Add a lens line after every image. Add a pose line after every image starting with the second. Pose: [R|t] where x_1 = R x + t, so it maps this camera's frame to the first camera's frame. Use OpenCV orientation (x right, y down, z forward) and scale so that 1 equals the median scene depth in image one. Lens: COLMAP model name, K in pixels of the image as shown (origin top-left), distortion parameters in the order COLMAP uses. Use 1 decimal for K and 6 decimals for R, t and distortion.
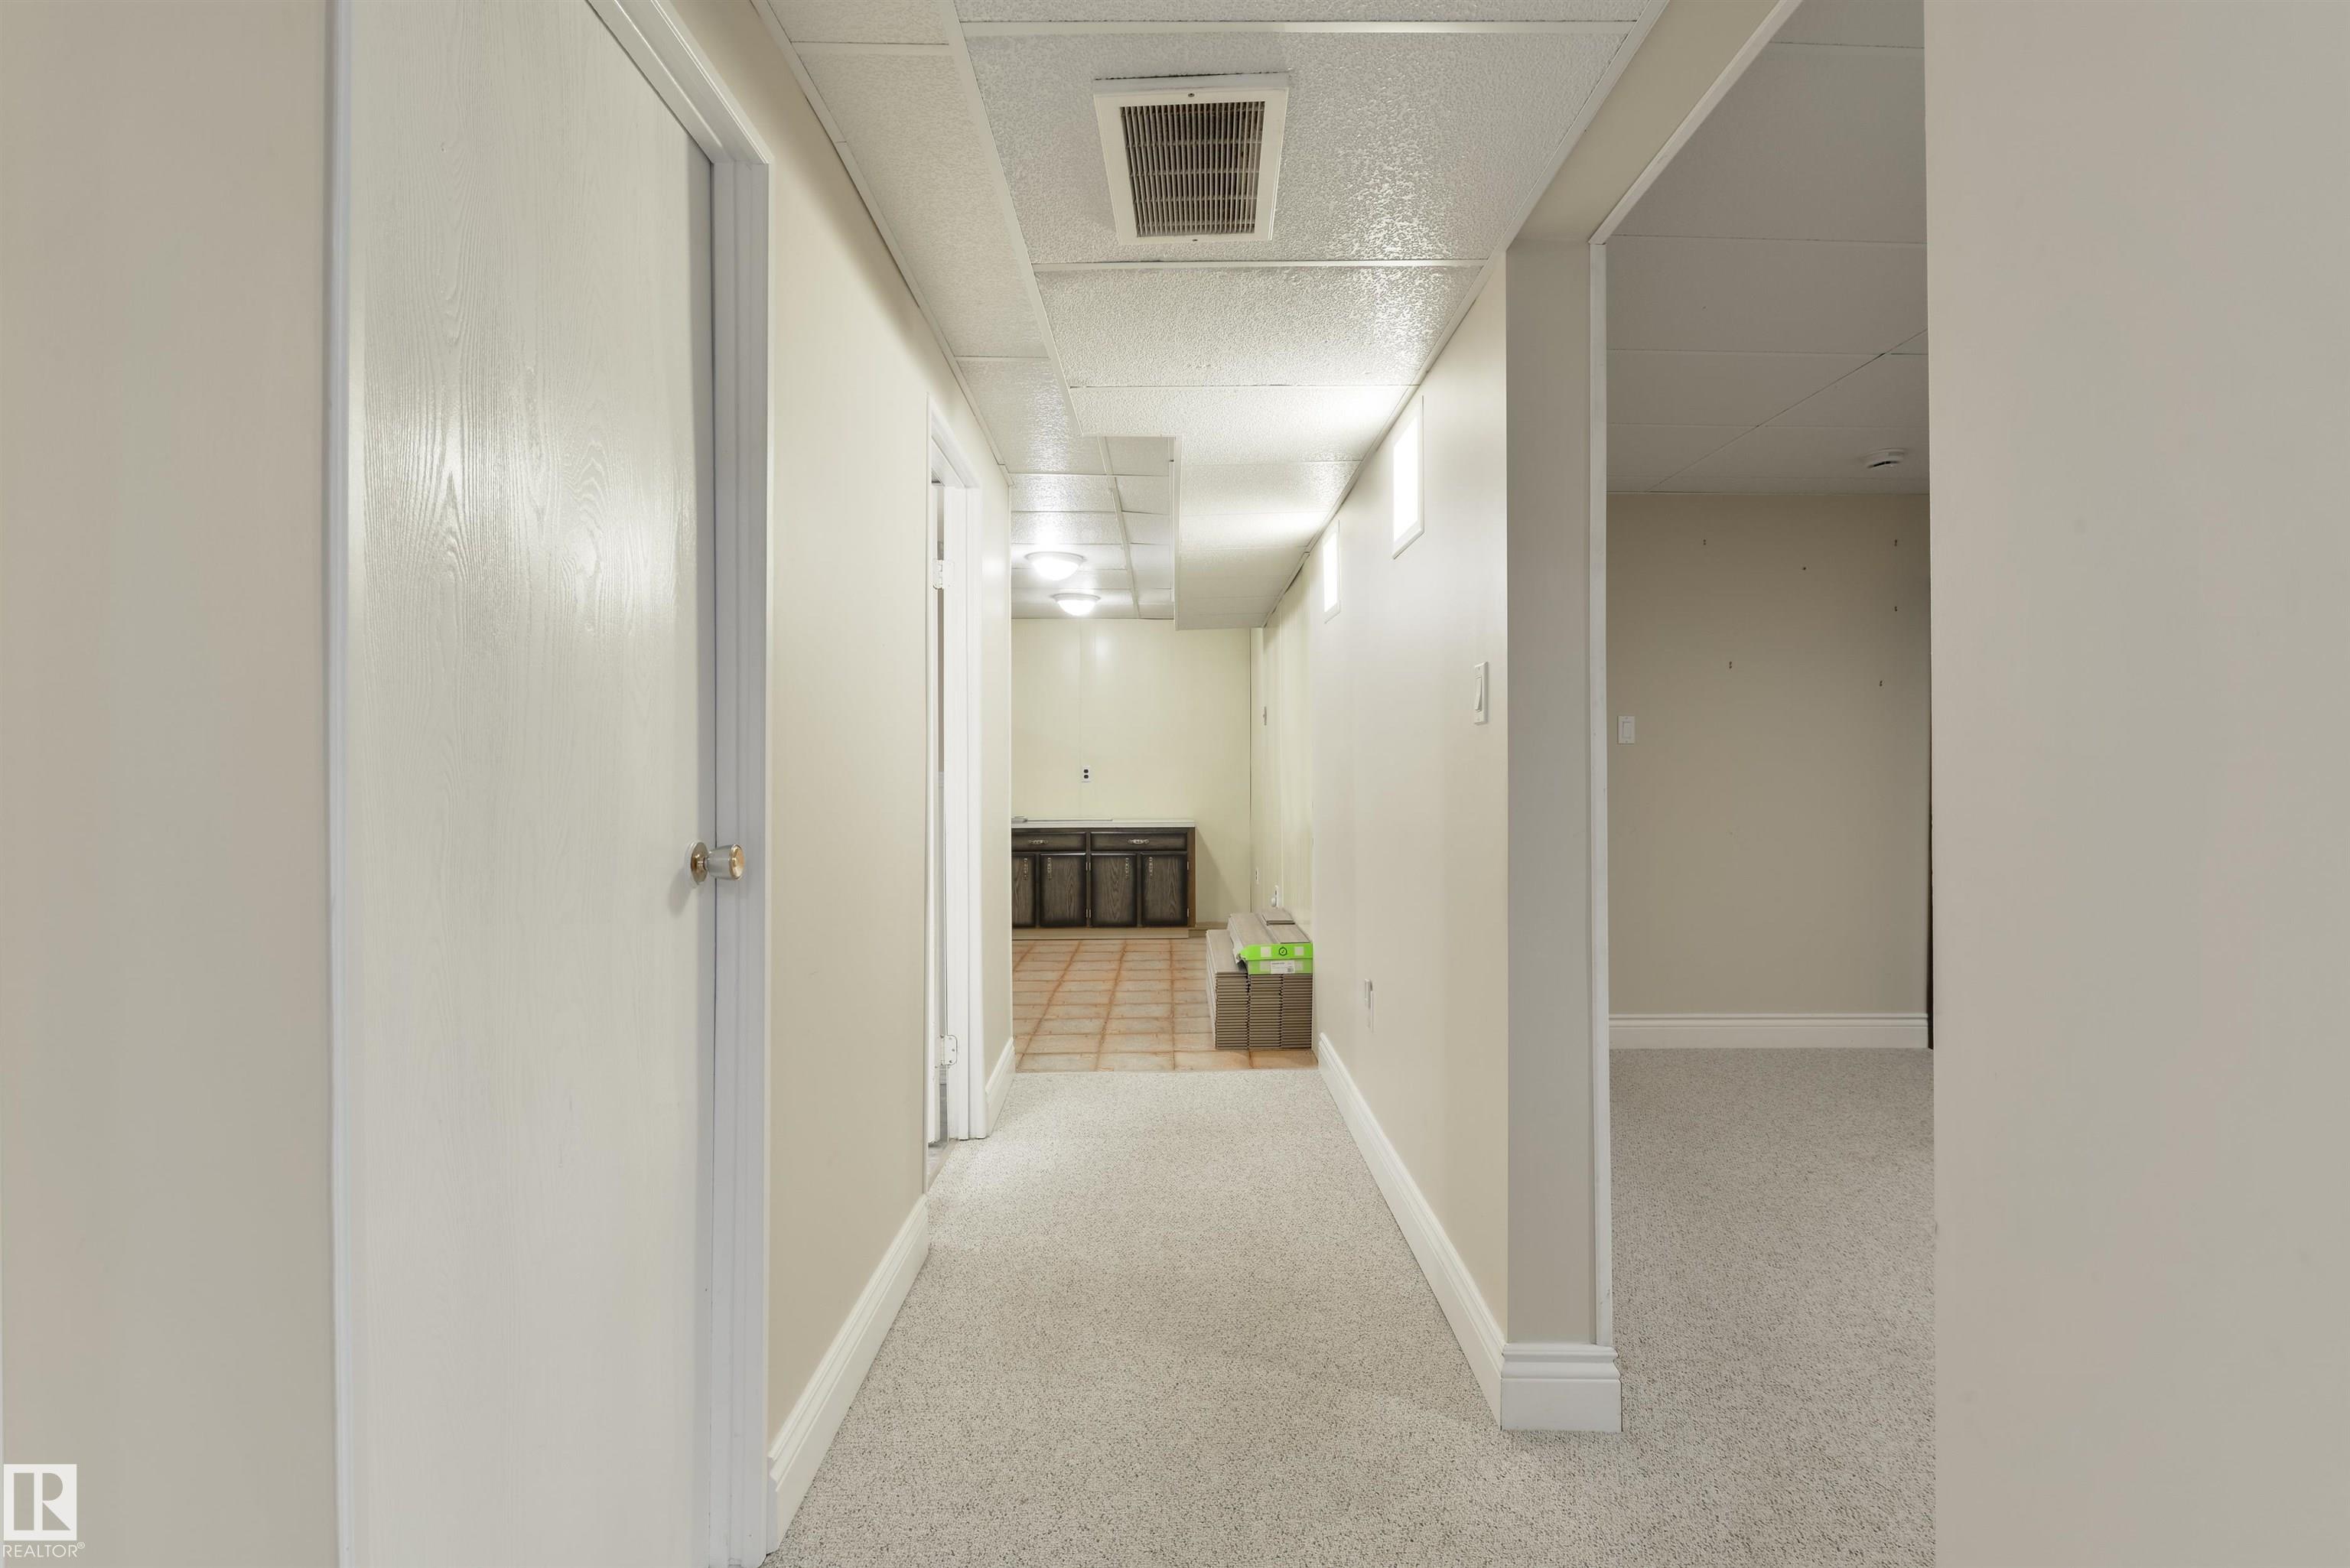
lens RADIAL K [[1064.8, 0, 1177.0], [0, 1064.8, 778.2], [0, 0, 1]] dist [-0.002568, -0.000256]
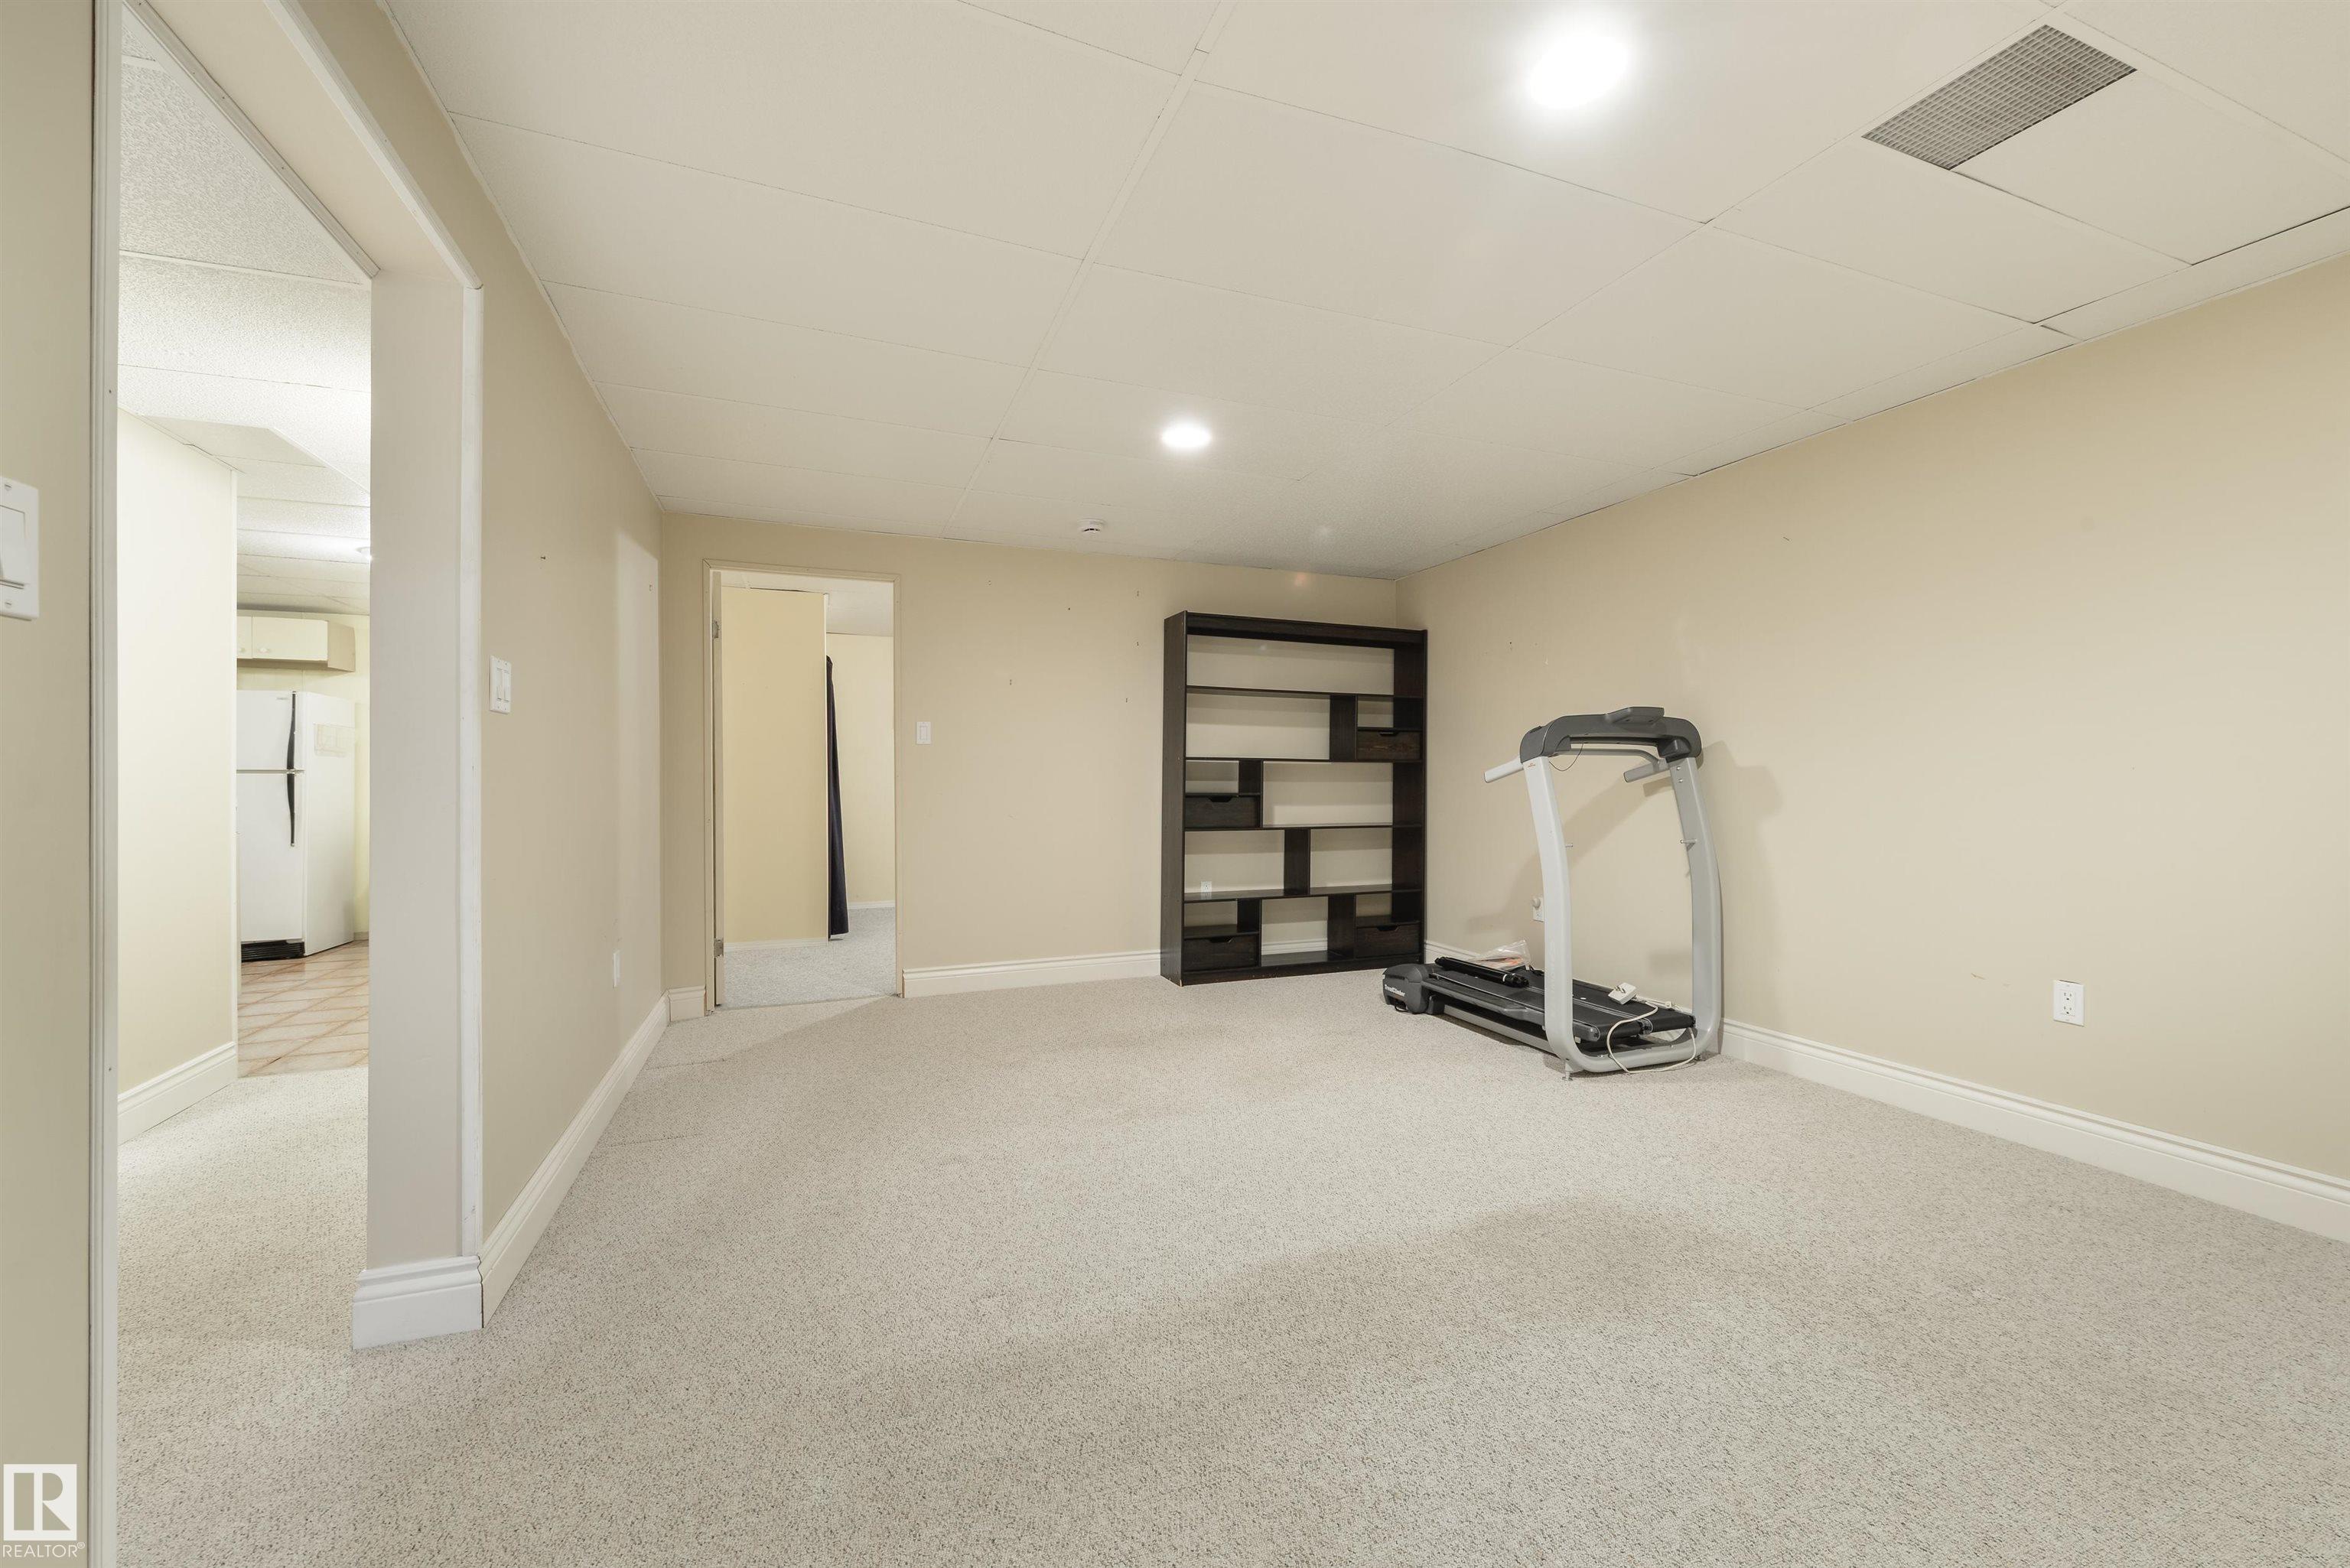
lens RADIAL K [[922.0, 0, 1184.5], [0, 922.0, 783.7], [0, 0, 1]] dist [-0.002357, 0.000247]
pose [[0.928014, -0.002497, 0.372537, 0.614055], [0.001925, 0.999996, 0.001908, 0.022242], [-0.372541, -0.001054, 0.928015, -0.164708]]
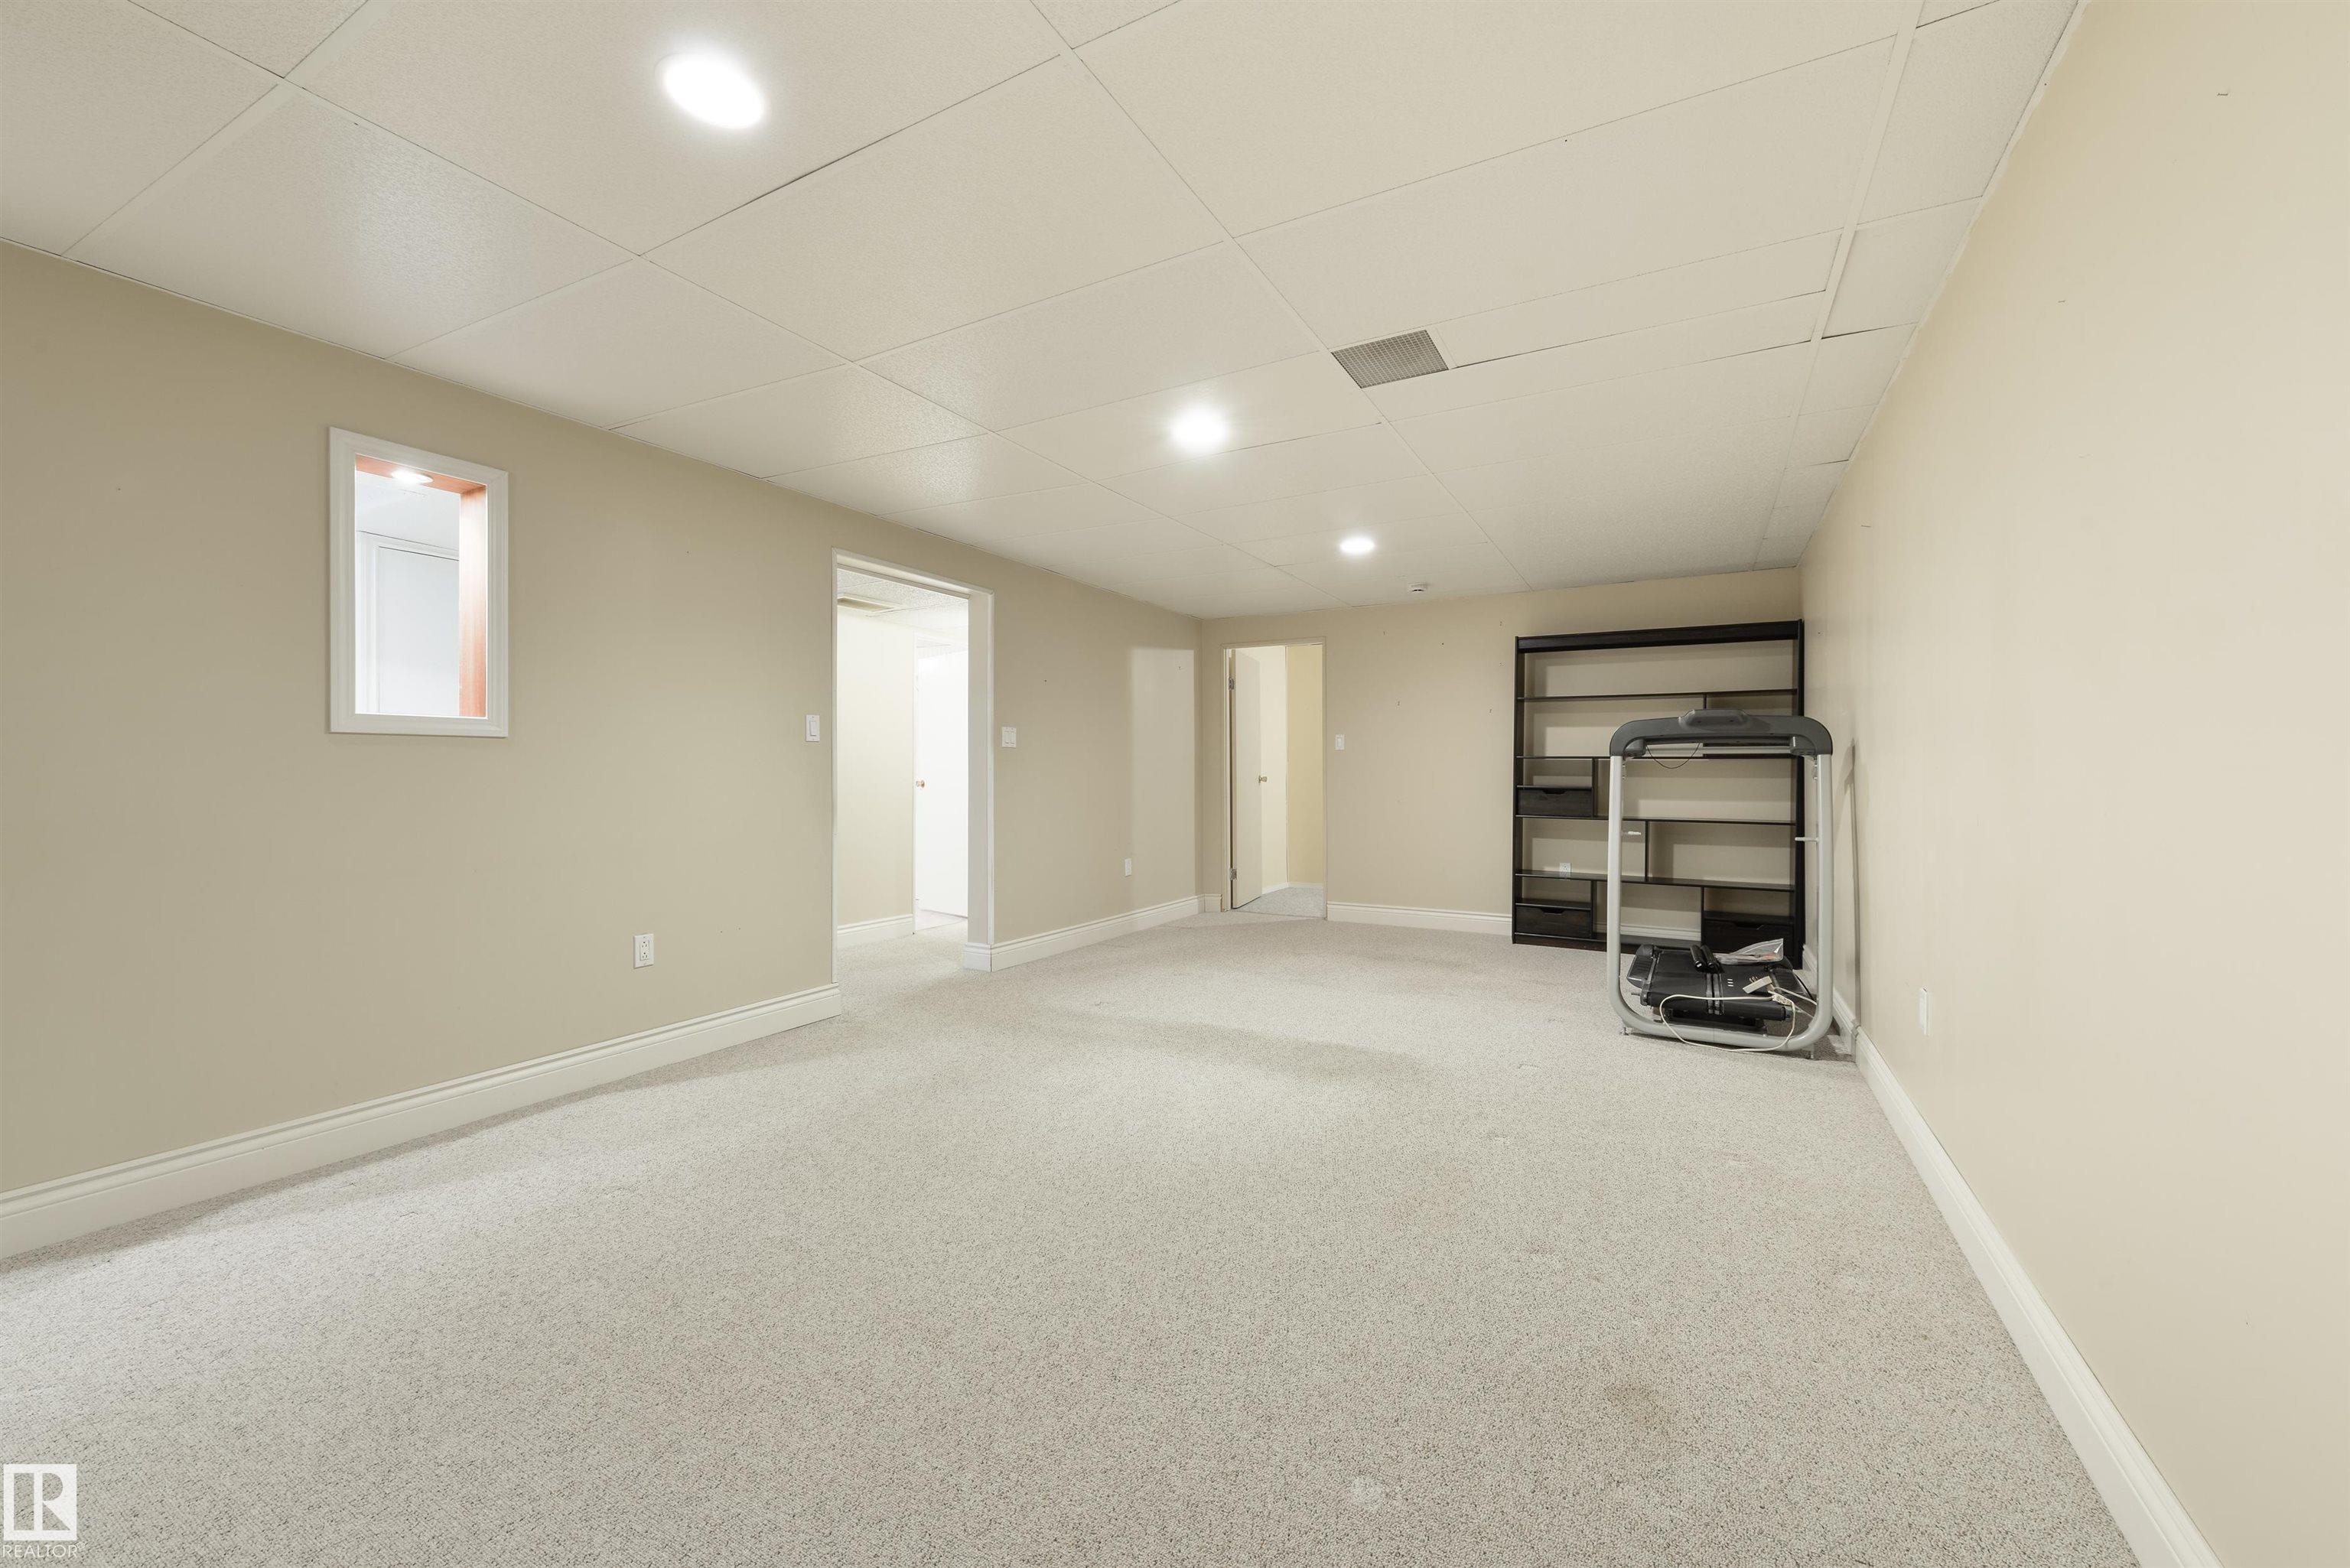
lens RADIAL K [[922.0, 0, 1176.0], [0, 922.0, 774.6], [0, 0, 1]] dist [-0.002357, 0.000247]
pose [[0.868827, 0.002296, -0.495110, 1.850450], [-0.002620, 0.999997, 0.000039, 0.018785], [0.495108, 0.001264, 0.868830, -0.919989]]
